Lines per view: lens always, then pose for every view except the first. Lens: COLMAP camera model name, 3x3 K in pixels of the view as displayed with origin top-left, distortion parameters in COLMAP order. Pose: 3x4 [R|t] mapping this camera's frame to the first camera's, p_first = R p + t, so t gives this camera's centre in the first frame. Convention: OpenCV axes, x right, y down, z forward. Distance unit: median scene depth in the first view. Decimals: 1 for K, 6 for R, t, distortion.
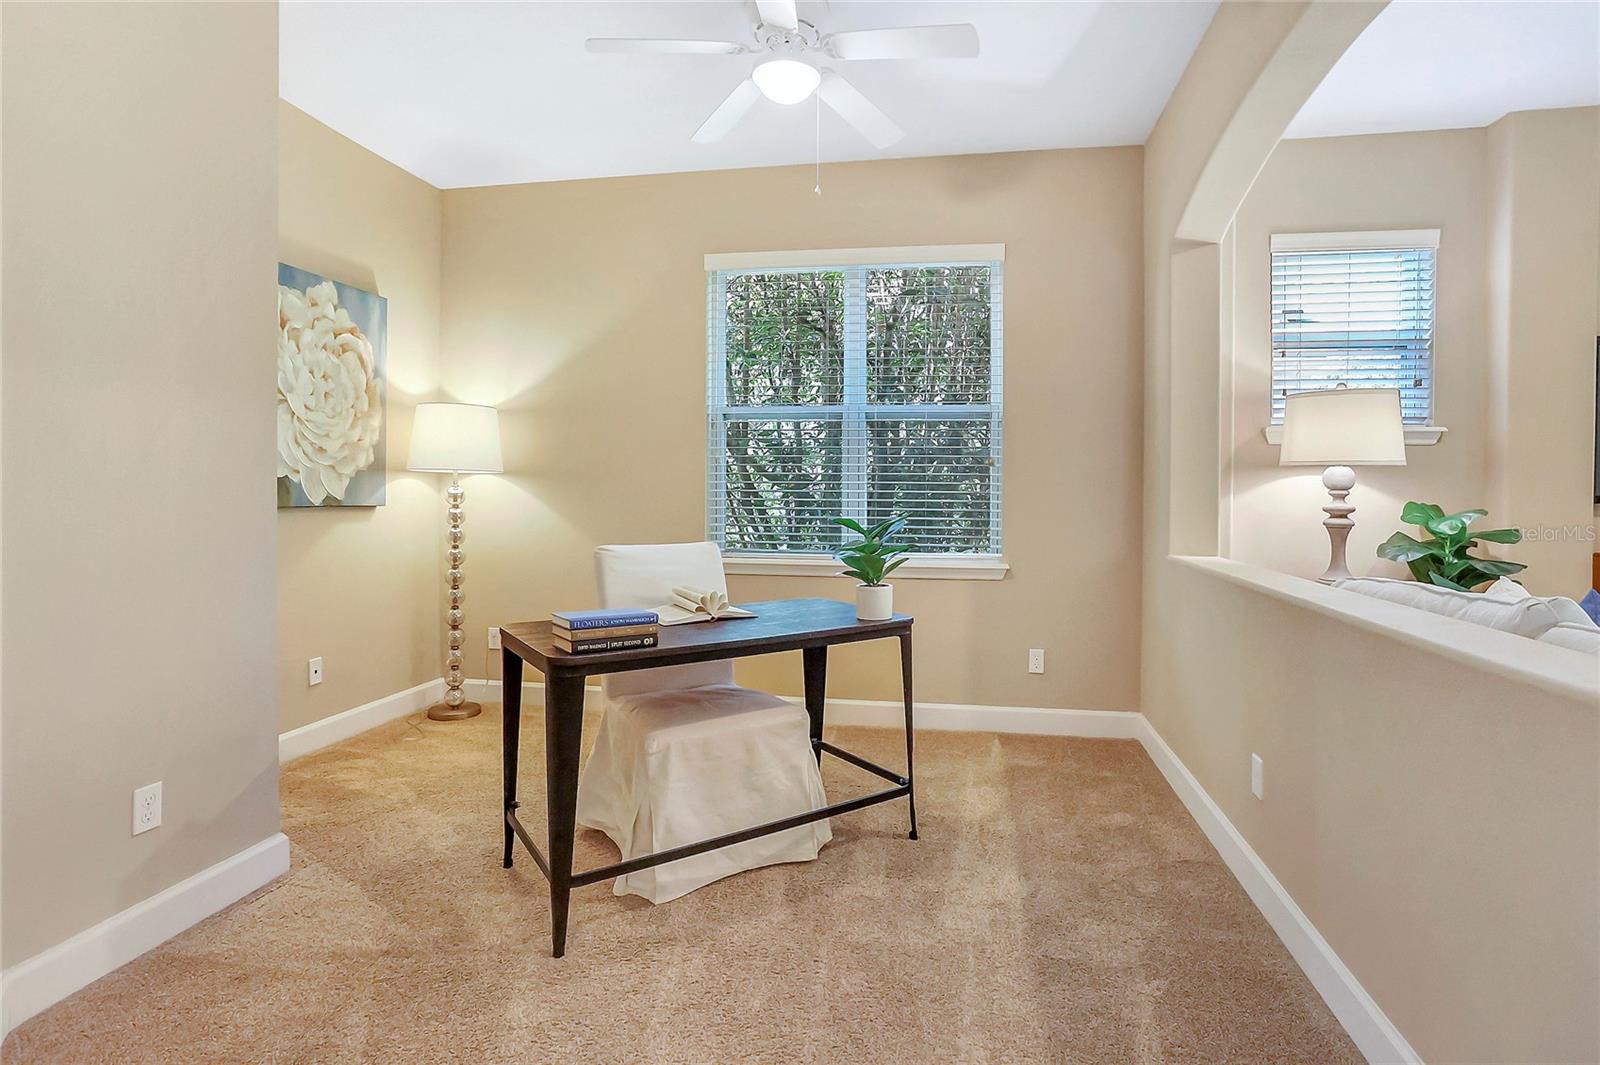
lens RADIAL K [[774.1, 0, 810.3], [0, 774.1, 493.5], [0, 0, 1]] dist [-0.041287, 0.021407]
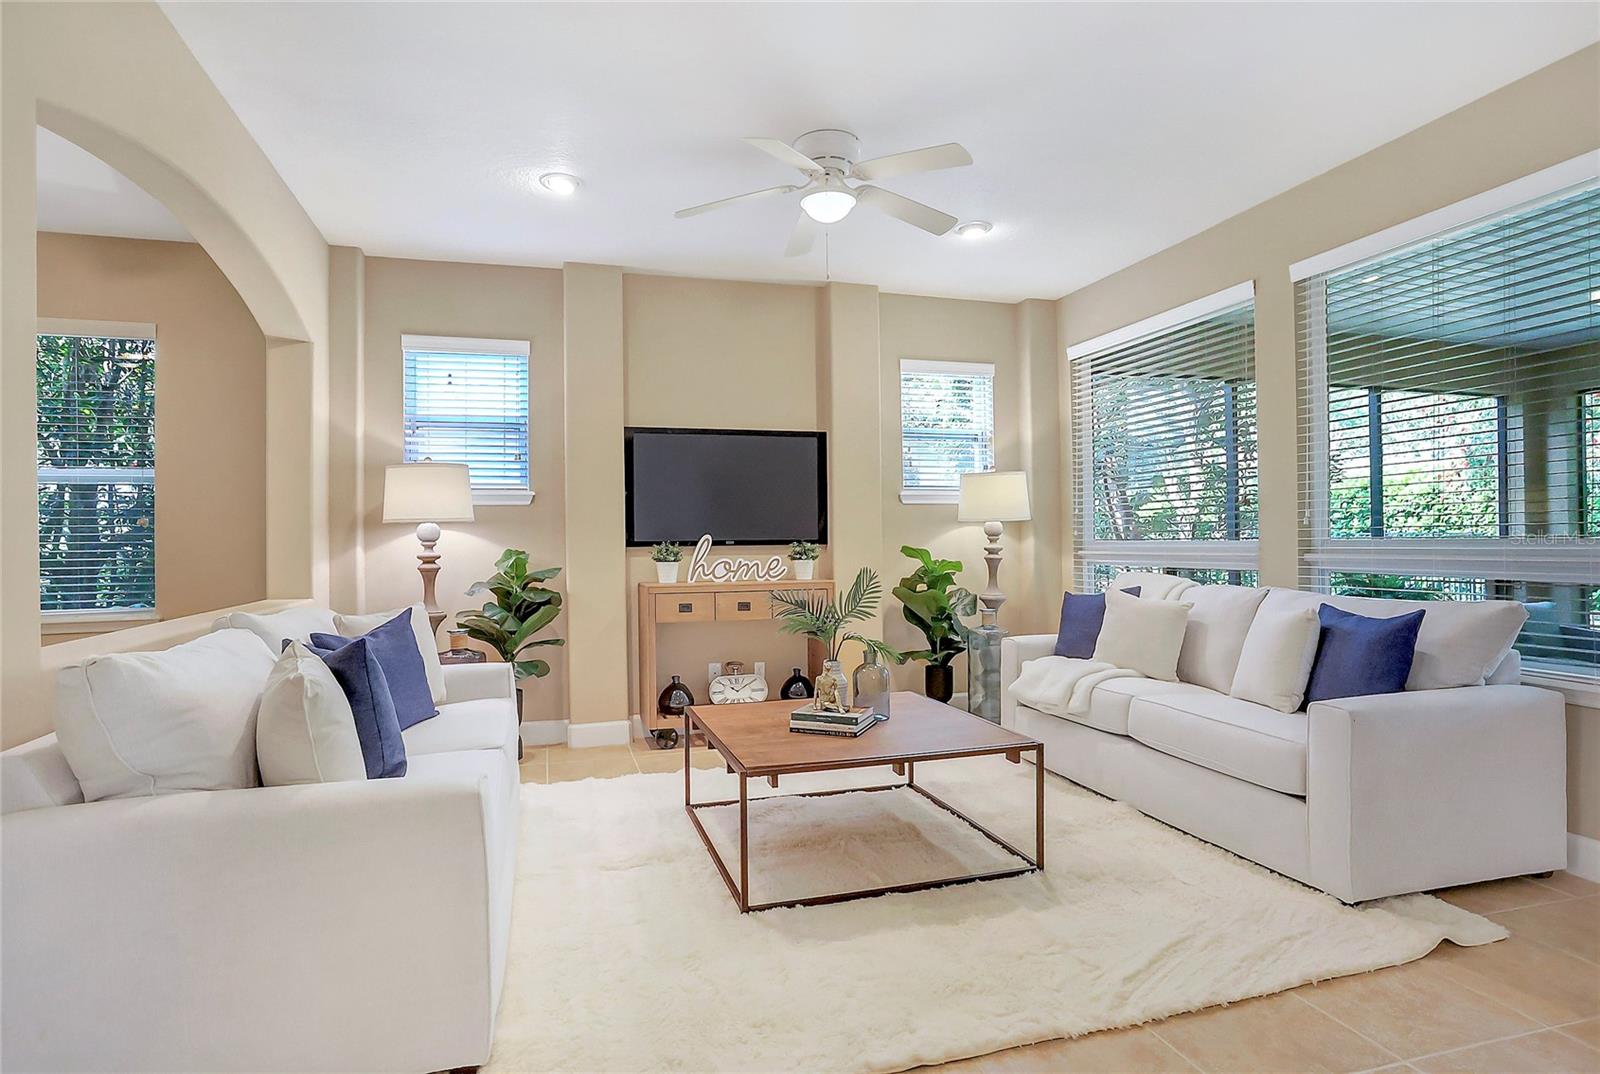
lens RADIAL K [[830.1, 0, 812.8], [0, 830.1, 531.0], [0, 0, 1]] dist [-0.063455, 0.030254]
pose [[0.896348, -0.016047, 0.443061, 0.650246], [0.022219, 0.999715, -0.008742, 0.003892], [-0.442794, 0.017680, 0.896449, -0.503565]]
